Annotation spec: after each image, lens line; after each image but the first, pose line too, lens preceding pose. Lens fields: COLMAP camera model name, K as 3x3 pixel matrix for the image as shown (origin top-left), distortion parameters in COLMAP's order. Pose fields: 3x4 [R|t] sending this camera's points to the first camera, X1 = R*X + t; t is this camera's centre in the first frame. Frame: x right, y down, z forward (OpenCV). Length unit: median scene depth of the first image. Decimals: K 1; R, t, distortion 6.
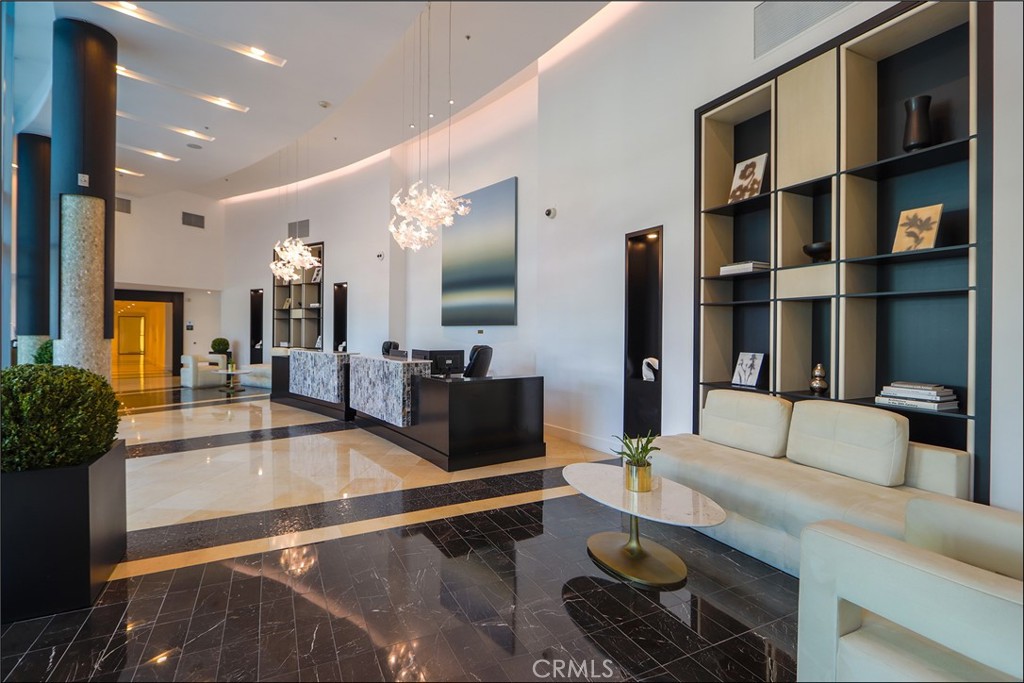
lens RADIAL K [[455.8, 0, 508.8], [0, 455.8, 331.8], [0, 0, 1]] dist [-0.002803, -0.000483]
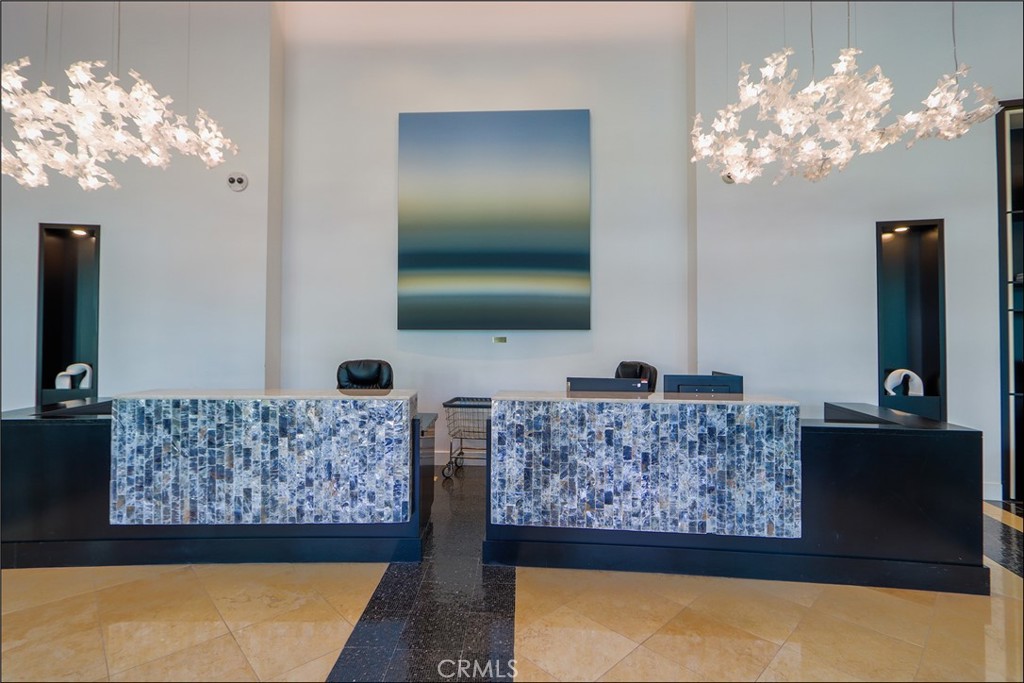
lens RADIAL K [[481.1, 0, 511.8], [0, 481.1, 328.3], [0, 0, 1]] dist [-0.001275, -0.000161]
pose [[0.702453, 0.008933, 0.711674, -0.523122], [0.003530, 0.999865, -0.016034, -0.005130], [-0.711721, 0.013776, 0.702327, 0.538986]]
